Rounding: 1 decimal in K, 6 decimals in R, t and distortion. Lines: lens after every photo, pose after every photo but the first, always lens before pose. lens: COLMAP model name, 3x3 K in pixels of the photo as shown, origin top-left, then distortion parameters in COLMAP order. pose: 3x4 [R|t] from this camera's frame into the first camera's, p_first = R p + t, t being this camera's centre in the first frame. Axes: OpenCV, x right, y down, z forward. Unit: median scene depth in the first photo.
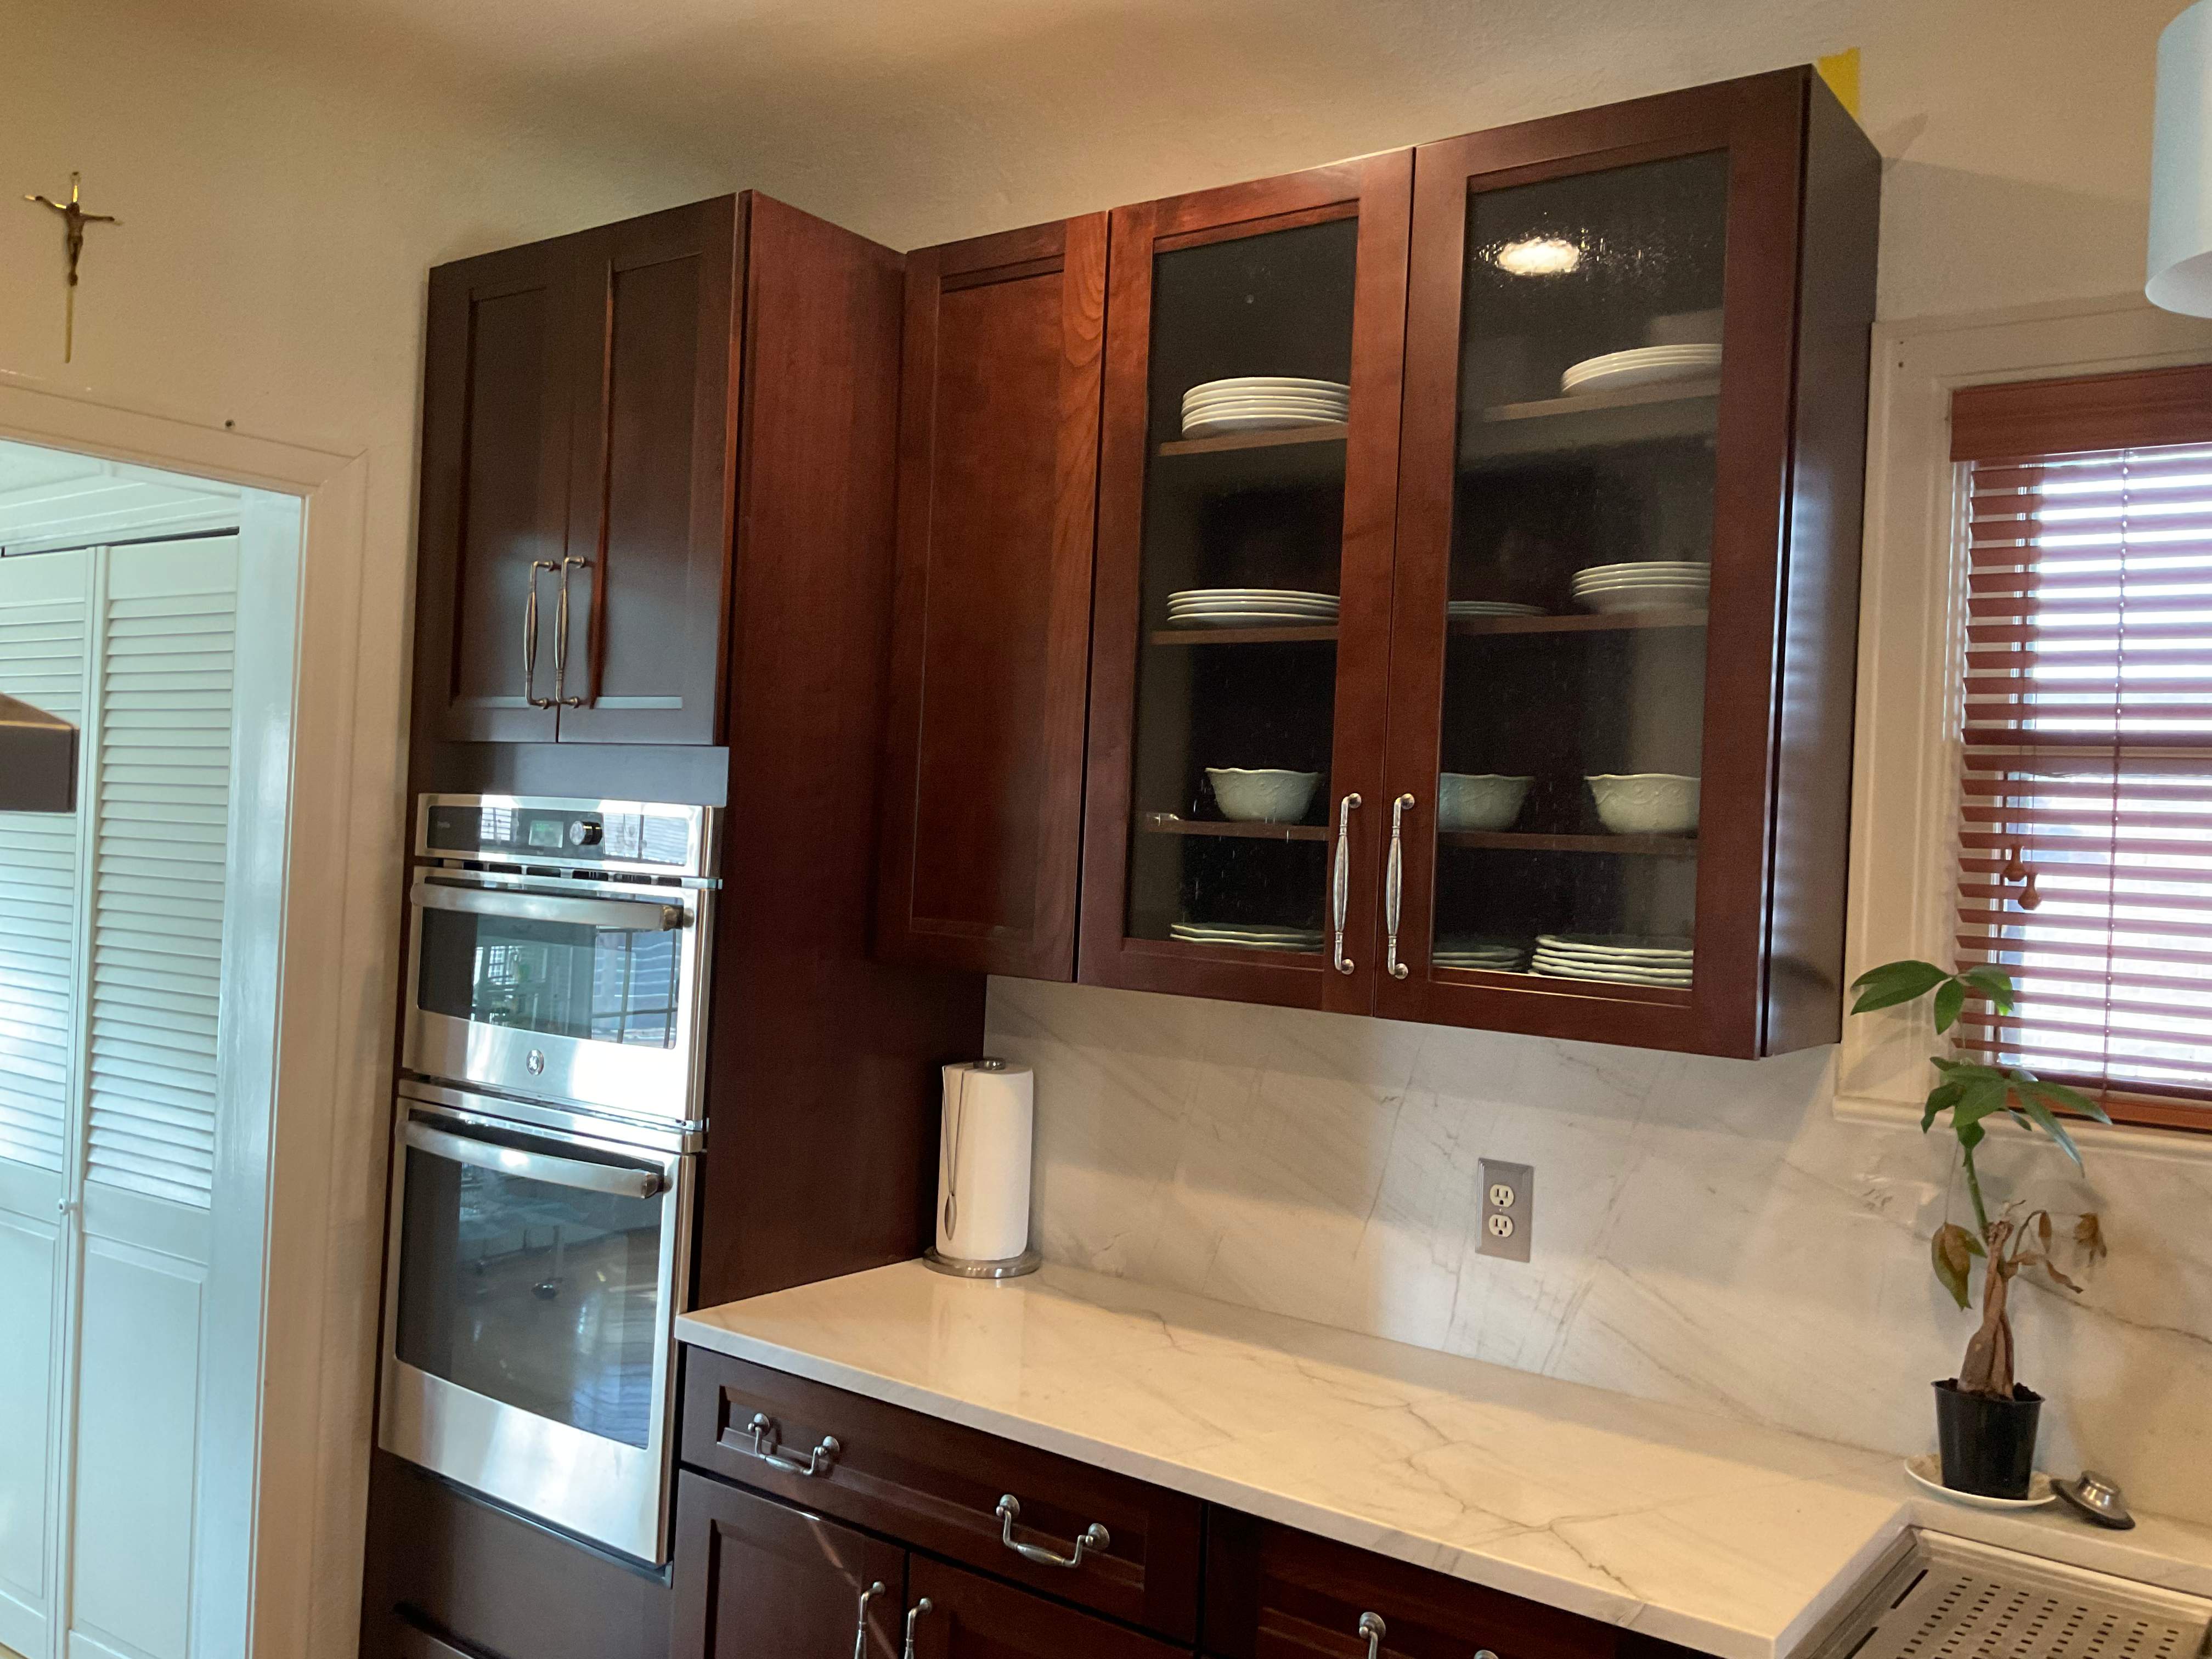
lens RADIAL K [[1815.2, 0, 1100.1], [0, 1815.2, 834.2], [0, 0, 1]] dist [0.101162, -0.187568]
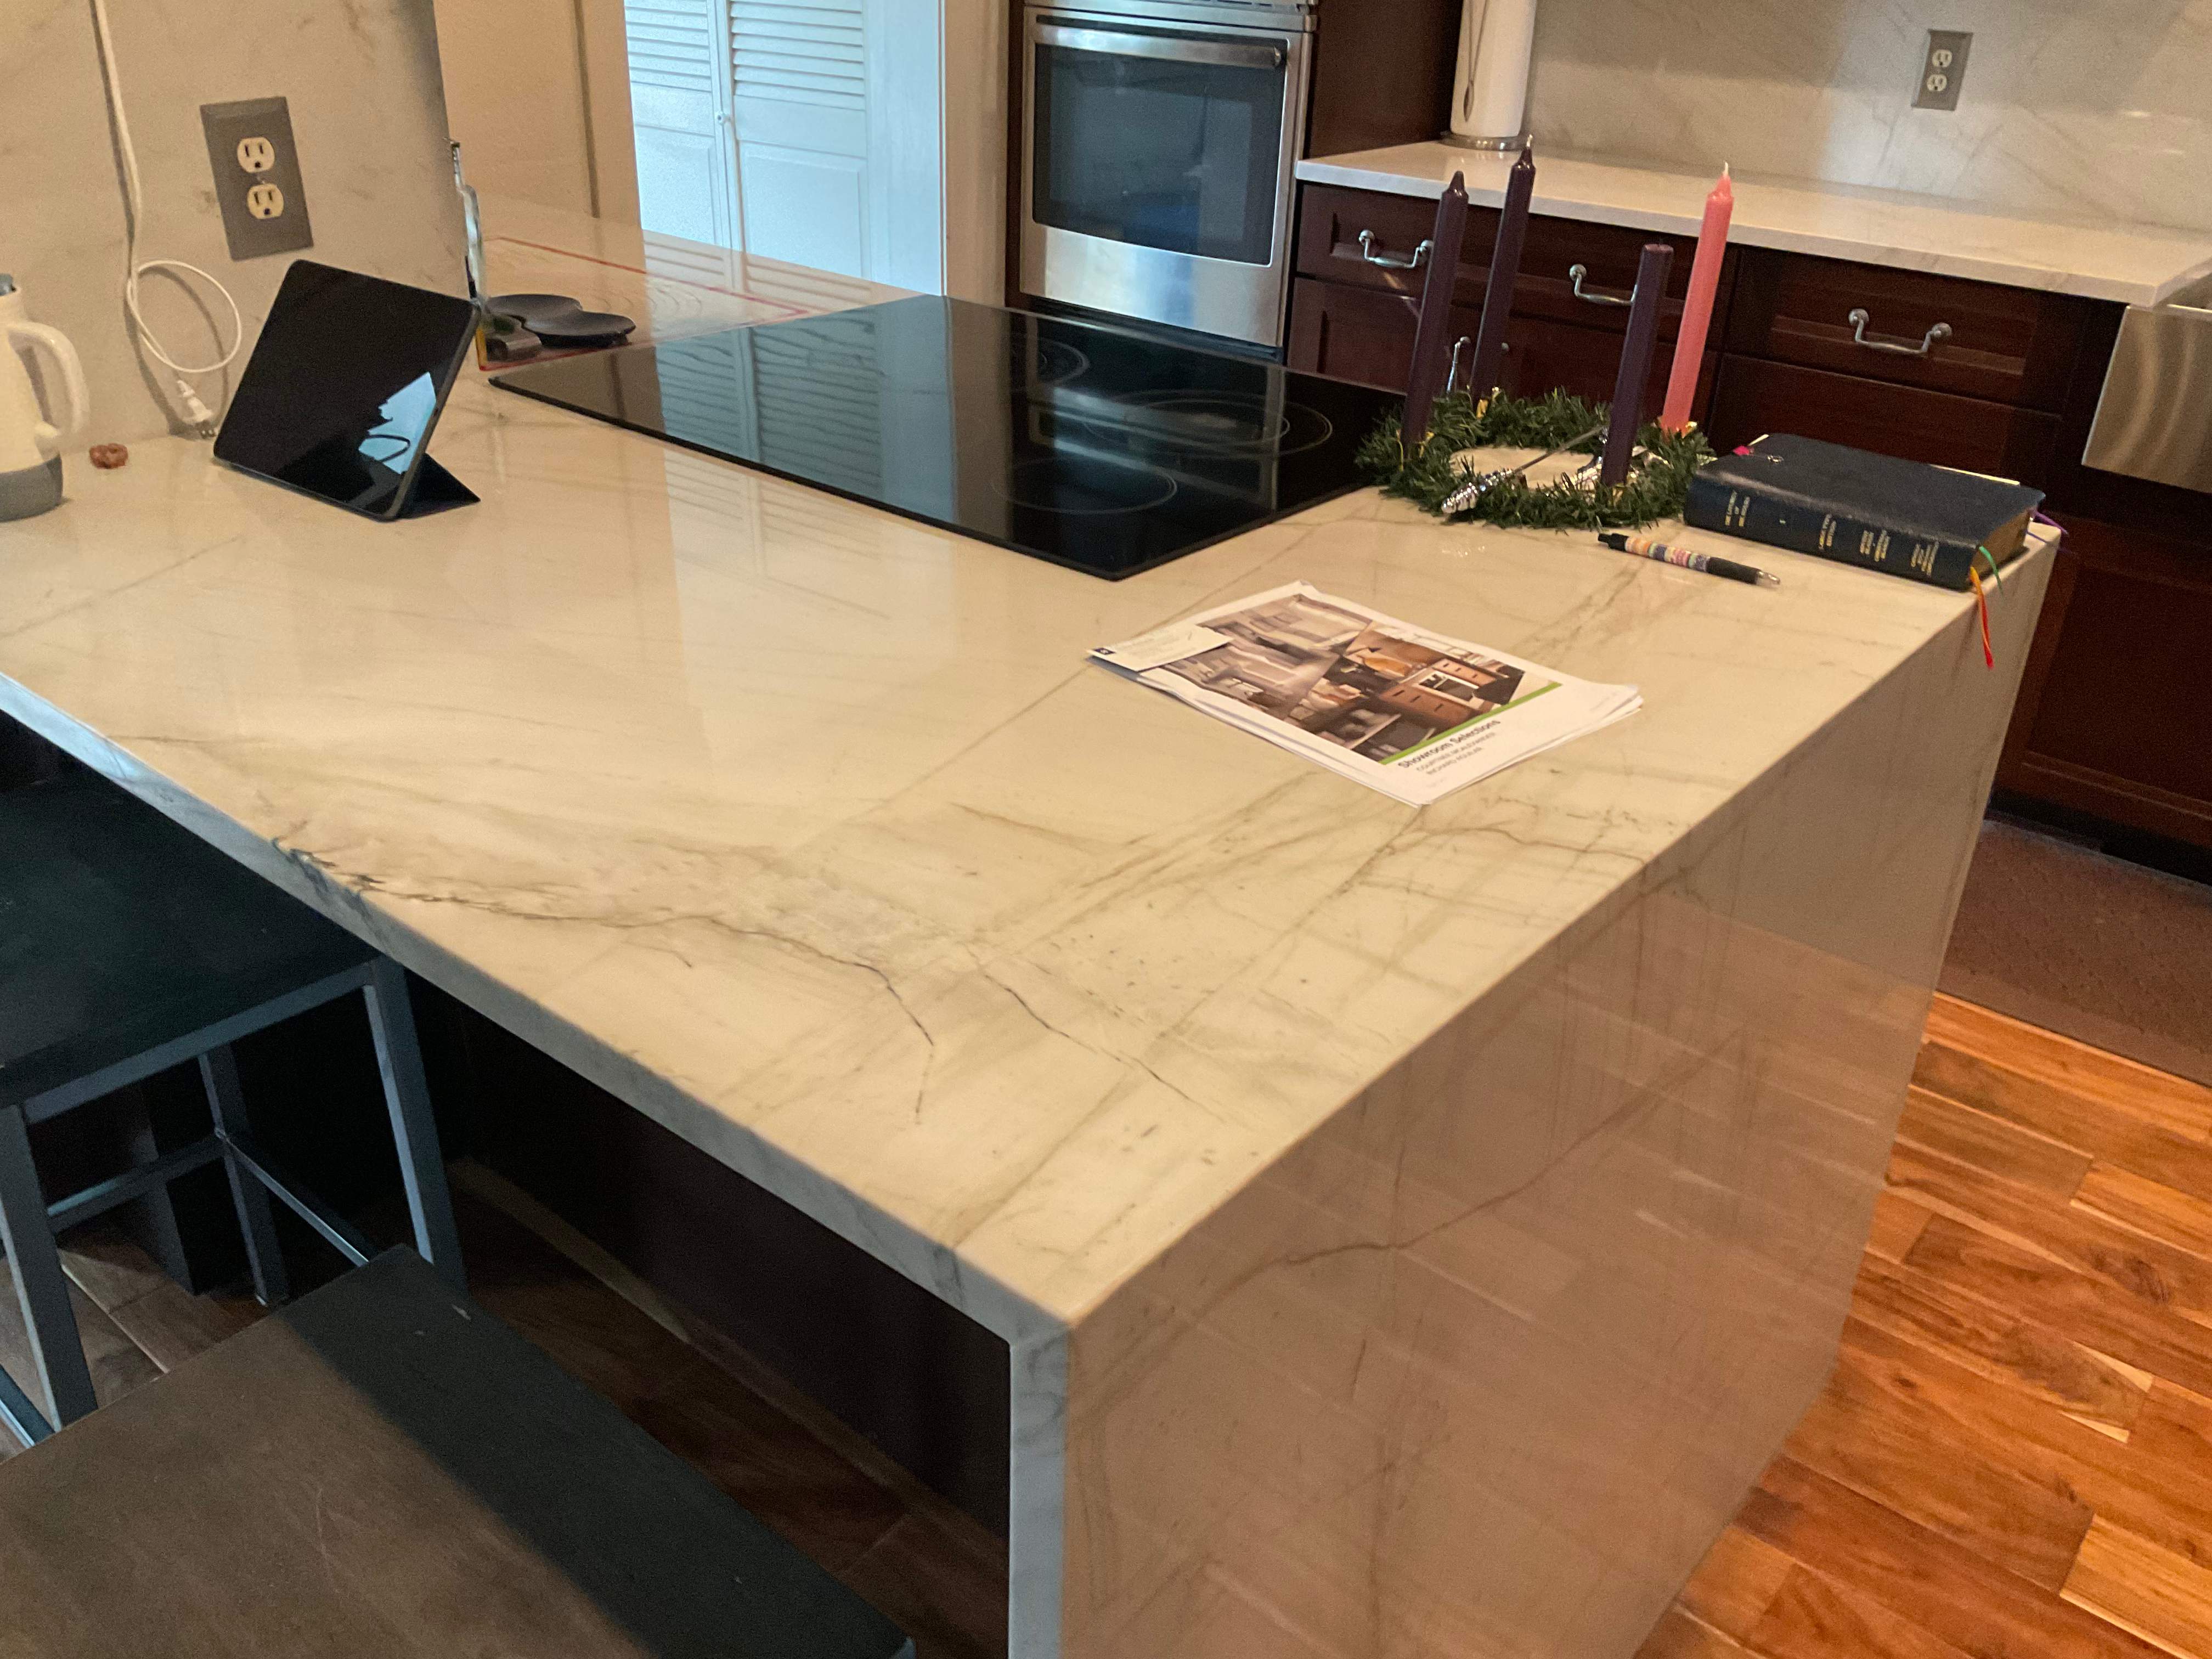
lens RADIAL K [[1815.2, 0, 1100.1], [0, 1815.2, 834.2], [0, 0, 1]] dist [0.101162, -0.187568]
pose [[0.998567, 0.015203, -0.051312, -0.334348], [0.010403, 0.885374, 0.464762, 0.078862], [0.052496, -0.464630, 0.883947, -0.492151]]
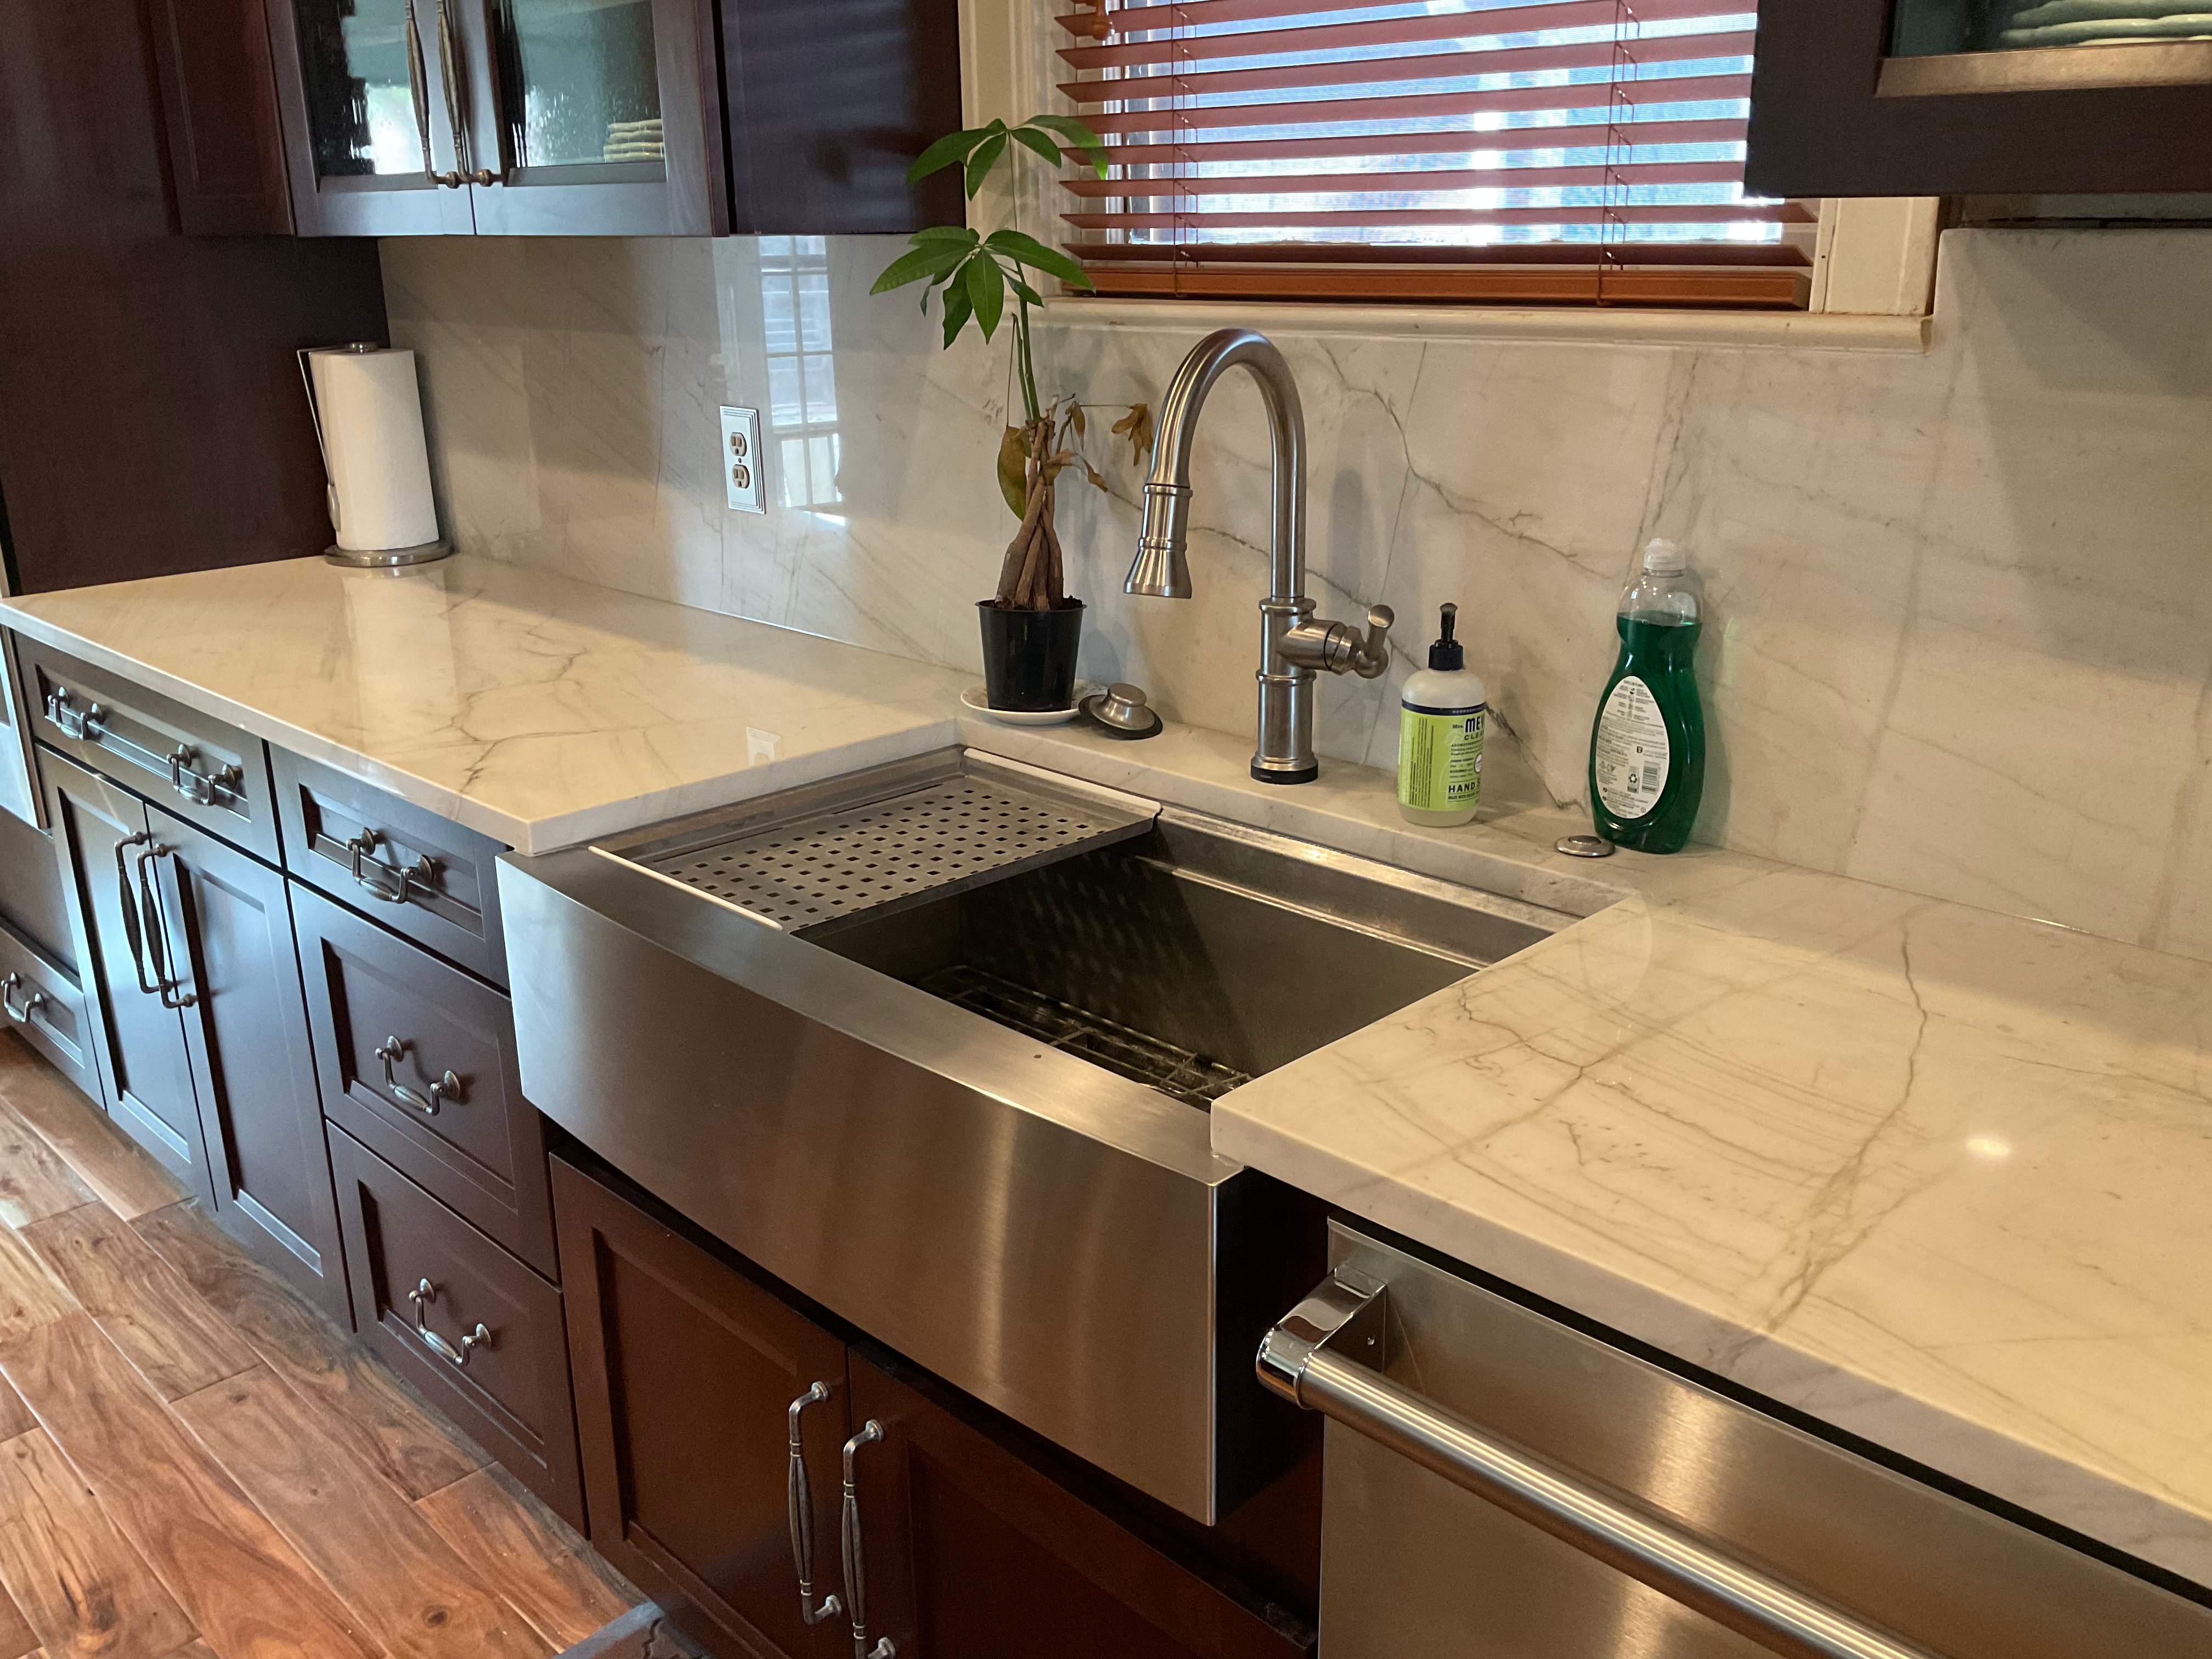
lens RADIAL K [[1818.8, 0, 1096.3], [0, 1818.8, 835.4], [0, 0, 1]] dist [0.097947, -0.186387]
pose [[0.989057, -0.012348, -0.147018, 0.584305], [0.058578, 0.947447, 0.314503, 0.112845], [0.135409, -0.319673, 0.937803, 0.091092]]
